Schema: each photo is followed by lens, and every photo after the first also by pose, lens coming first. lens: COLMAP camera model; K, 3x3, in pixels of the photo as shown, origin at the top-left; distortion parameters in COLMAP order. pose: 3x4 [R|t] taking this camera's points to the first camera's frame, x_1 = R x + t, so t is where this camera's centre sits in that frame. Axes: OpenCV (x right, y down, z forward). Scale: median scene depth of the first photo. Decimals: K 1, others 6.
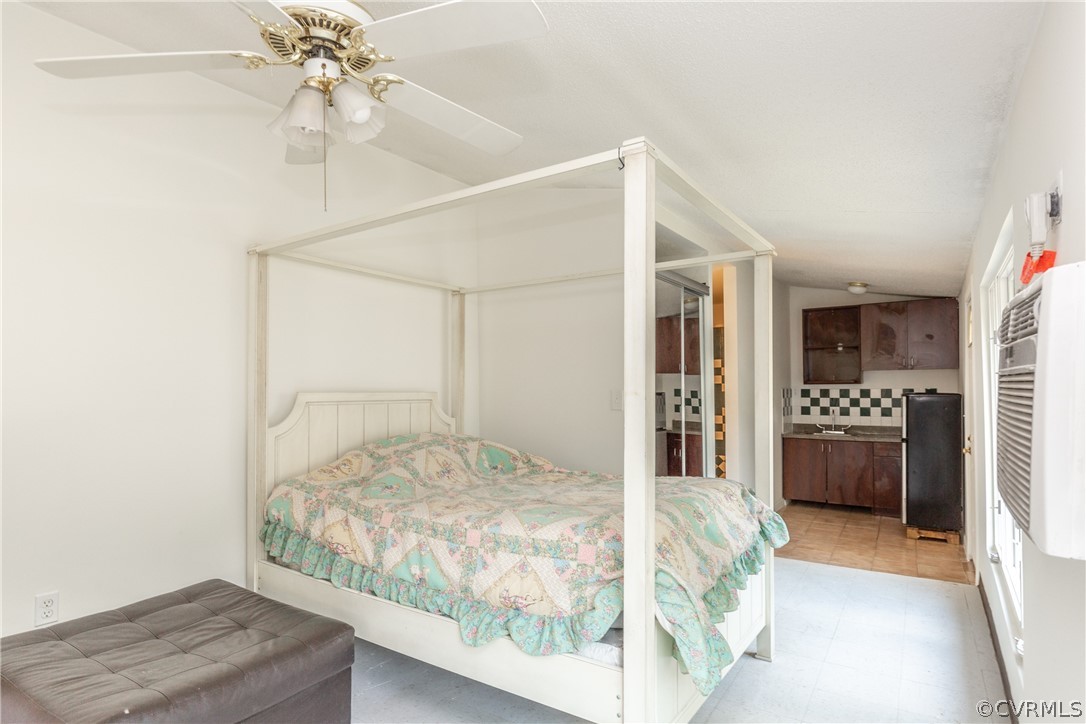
lens RADIAL K [[586.7, 0, 543.0], [0, 586.7, 372.5], [0, 0, 1]] dist [-0.001142, -0.000045]
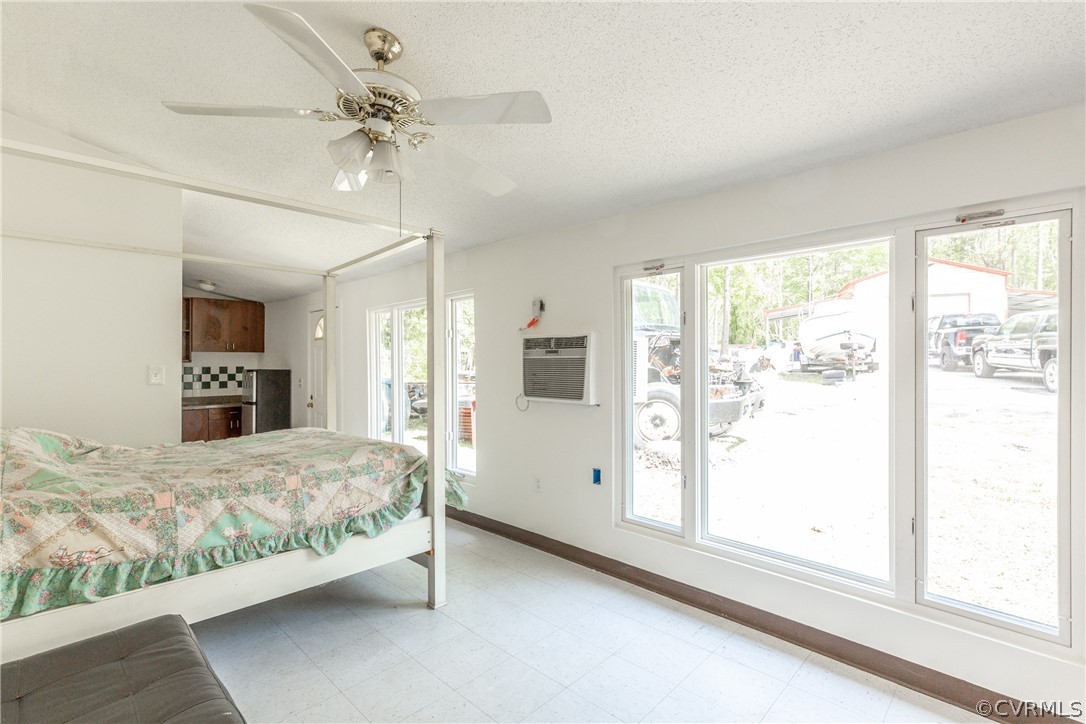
lens RADIAL K [[478.5, 0, 550.3], [0, 478.5, 358.3], [0, 0, 1]] dist [0.001212, 0.000343]
pose [[0.195425, 0.017592, 0.980561, -0.916634], [-0.021920, 0.999668, -0.013566, 0.023180], [-0.980474, -0.018843, 0.195745, 0.260919]]
